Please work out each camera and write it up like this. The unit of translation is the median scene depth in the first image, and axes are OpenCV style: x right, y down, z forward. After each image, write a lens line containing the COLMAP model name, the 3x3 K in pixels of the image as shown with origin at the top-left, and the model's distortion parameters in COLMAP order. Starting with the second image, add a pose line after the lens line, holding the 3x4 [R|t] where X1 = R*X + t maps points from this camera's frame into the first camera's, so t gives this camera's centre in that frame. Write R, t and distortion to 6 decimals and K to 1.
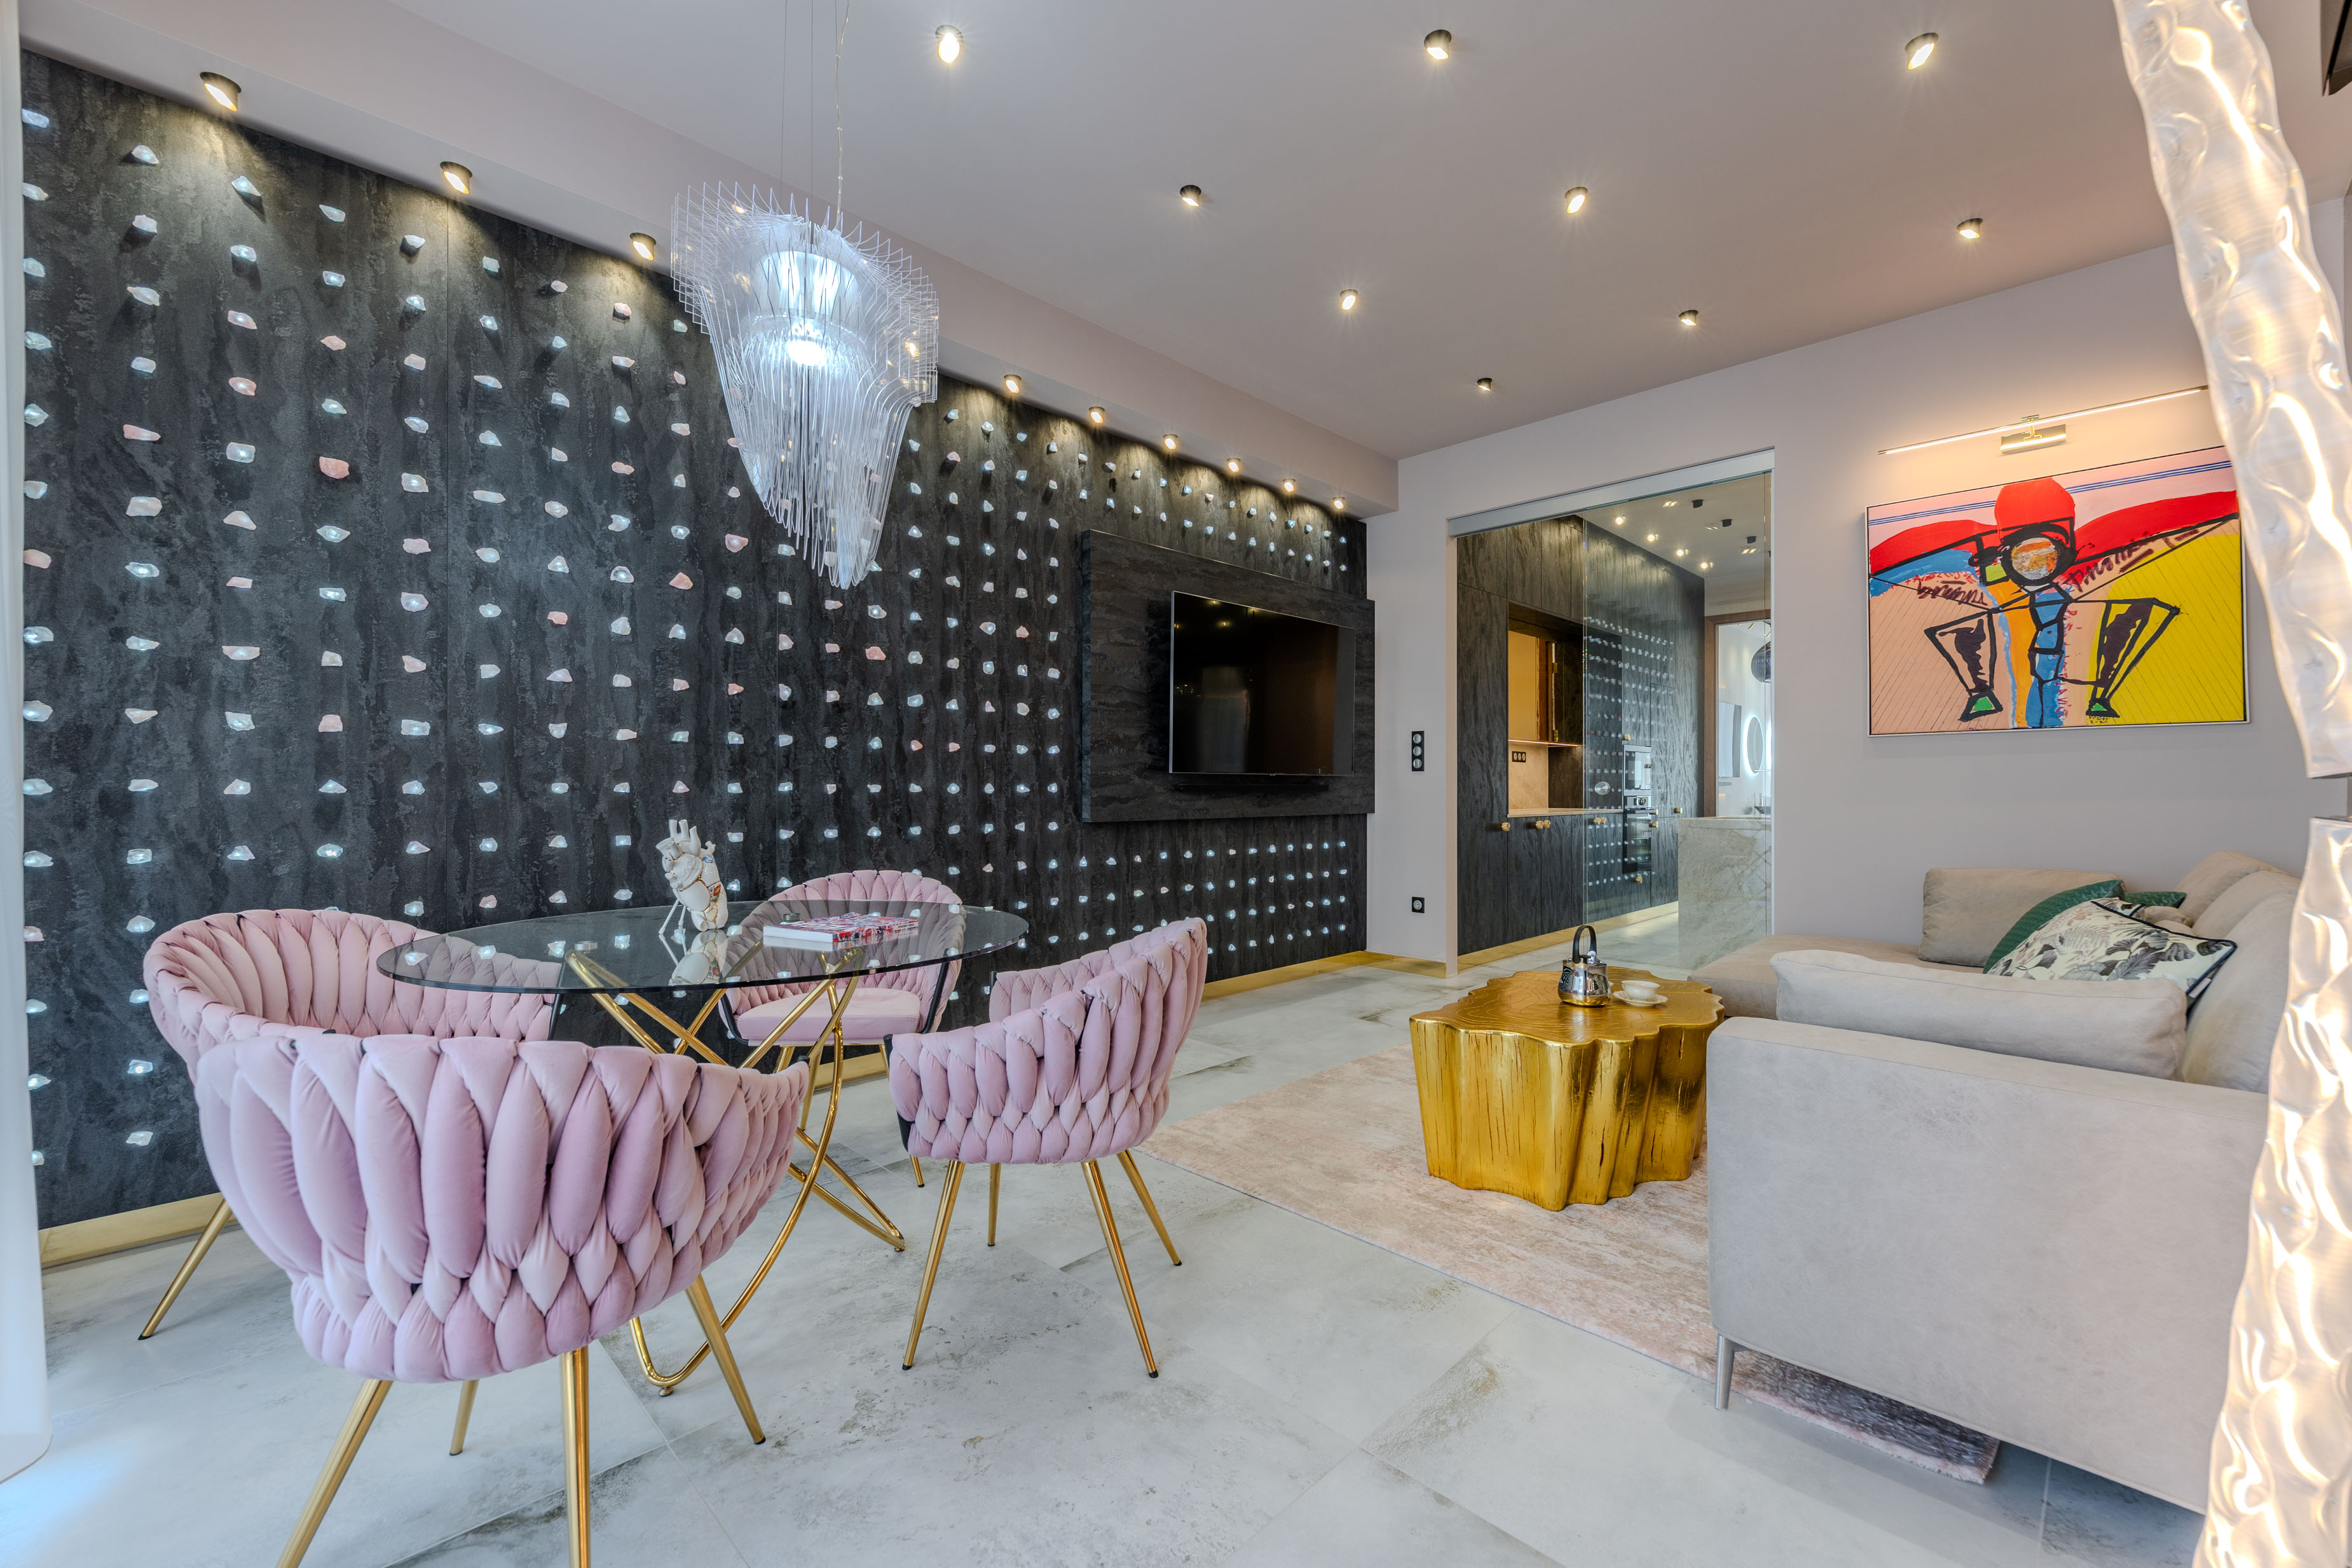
lens RADIAL K [[944.2, 0, 1169.1], [0, 944.2, 785.3], [0, 0, 1]] dist [0.009162, -0.004184]
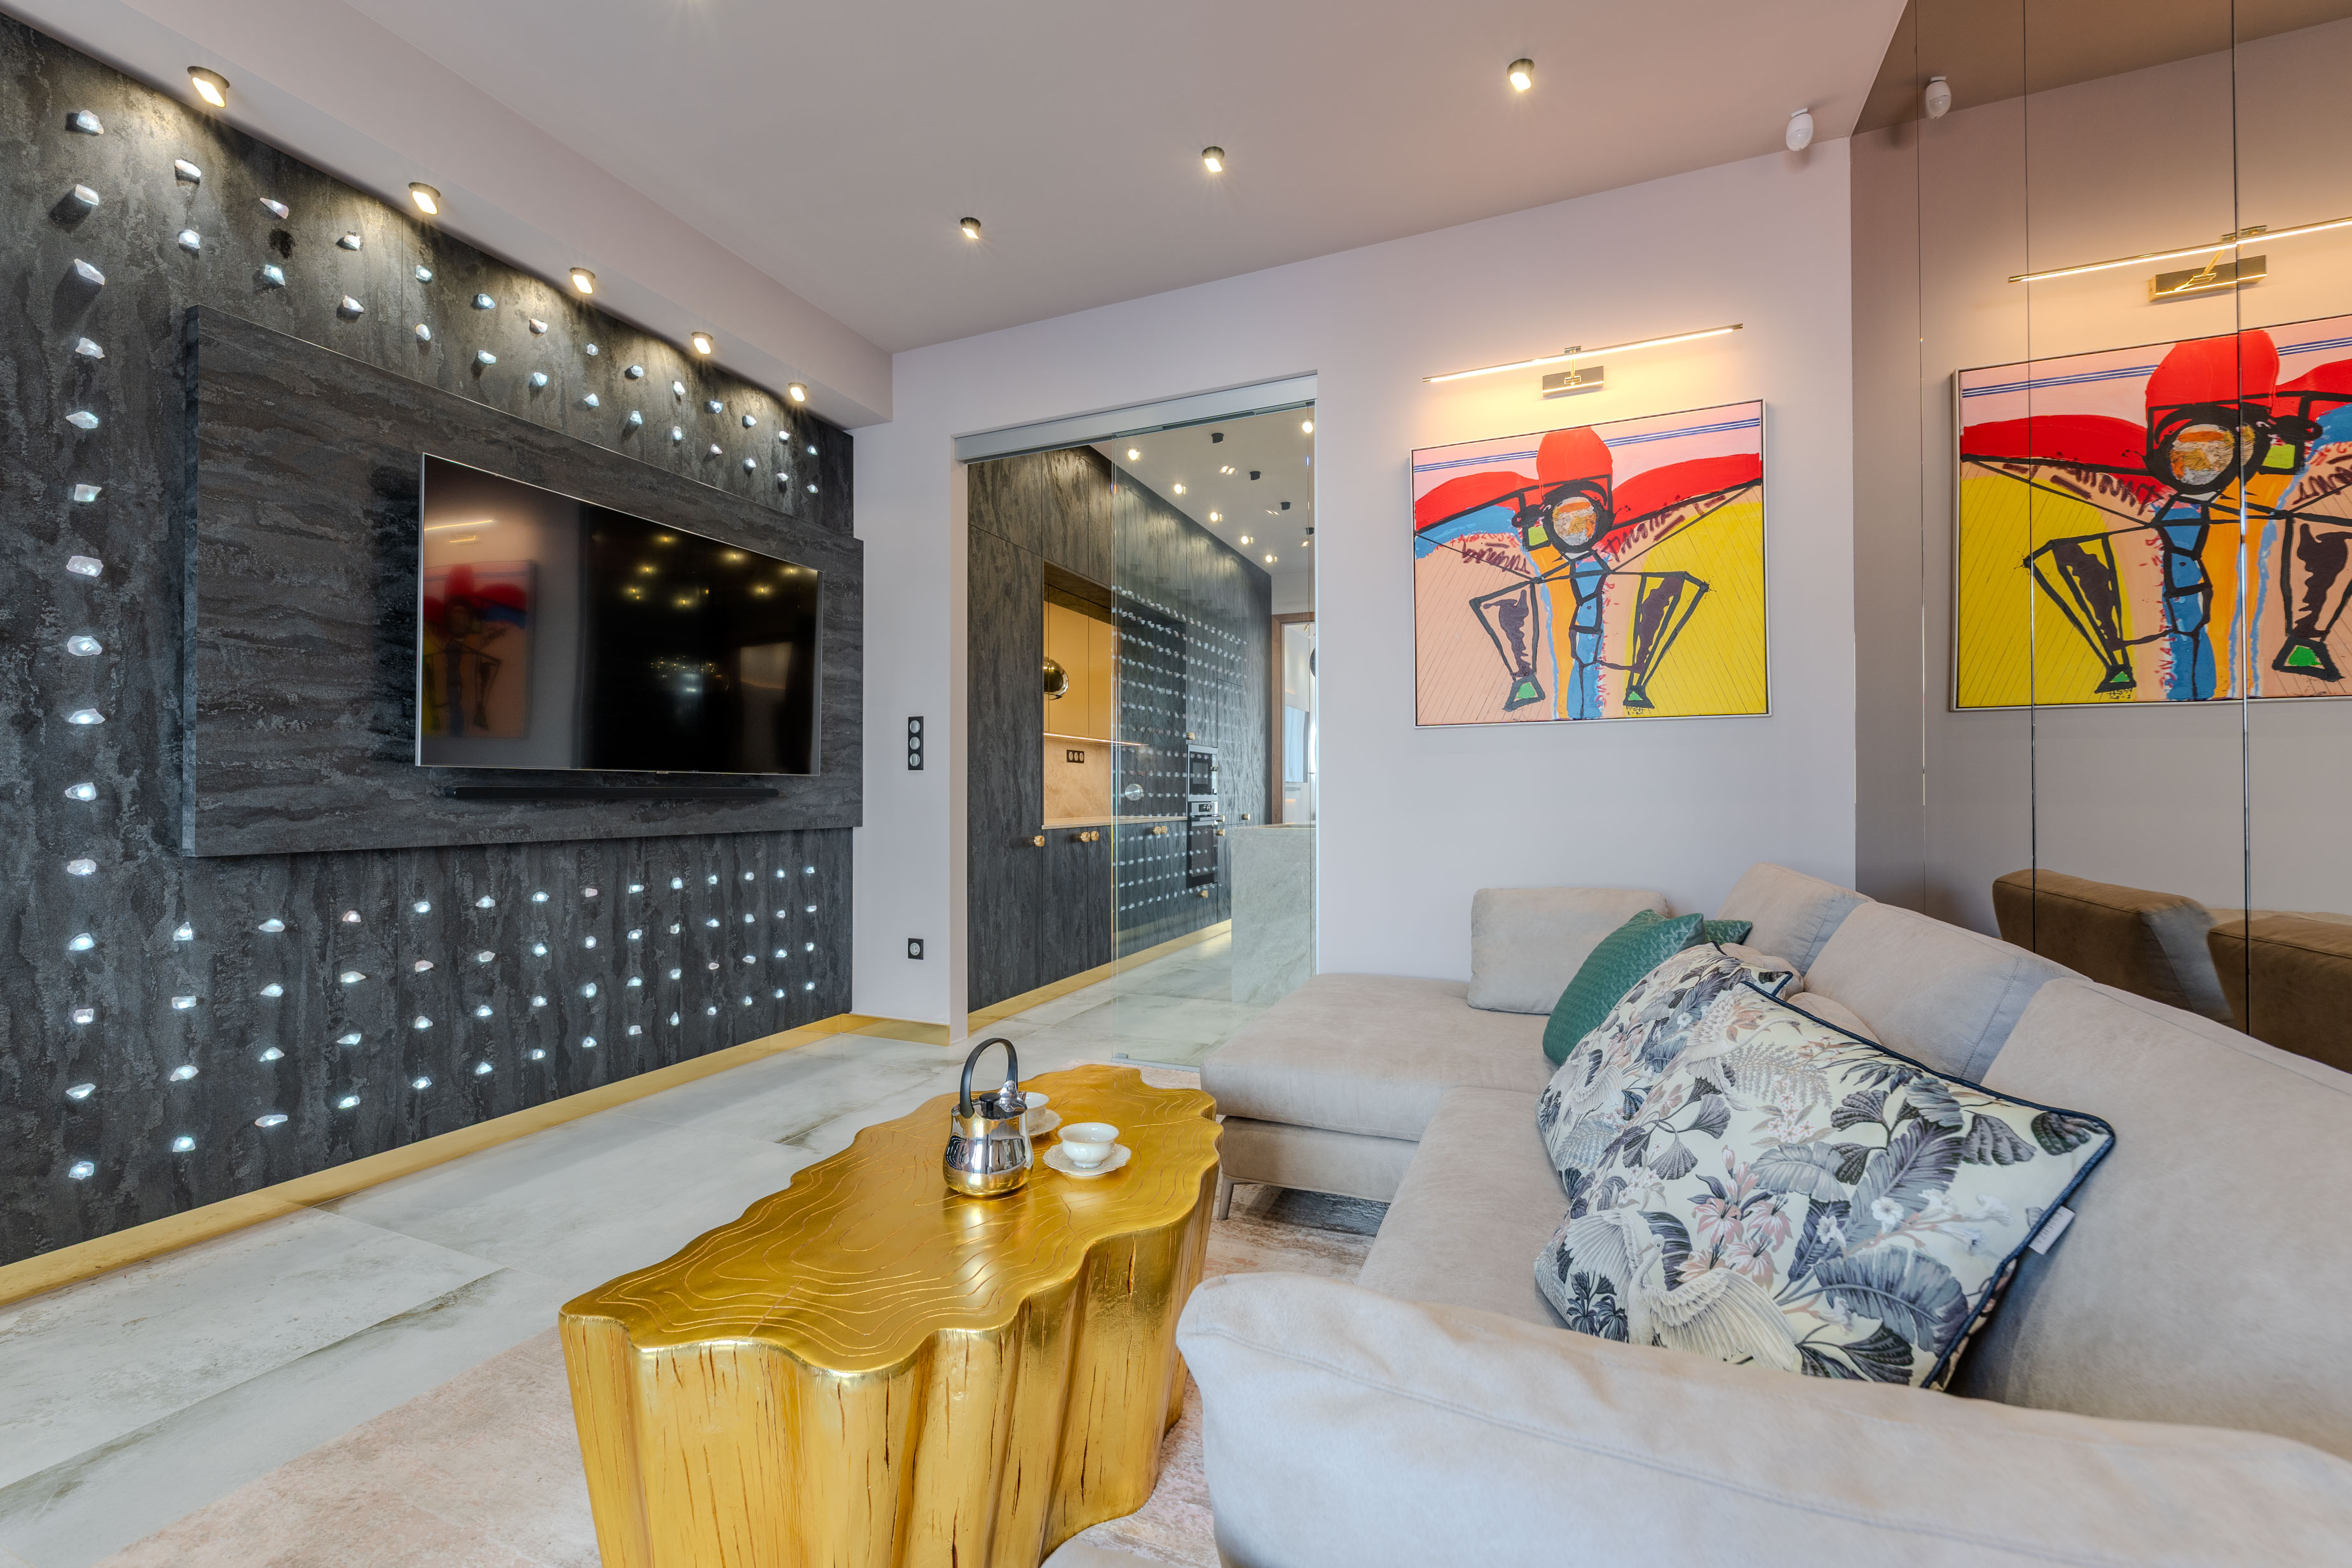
lens RADIAL K [[944.2, 0, 1169.1], [0, 944.2, 785.3], [0, 0, 1]] dist [0.009162, -0.004184]
pose [[0.926680, 0.001364, 0.375848, 0.211481], [0.001451, 0.999973, -0.007207, 0.003640], [-0.375847, 0.007224, 0.926653, 0.291022]]
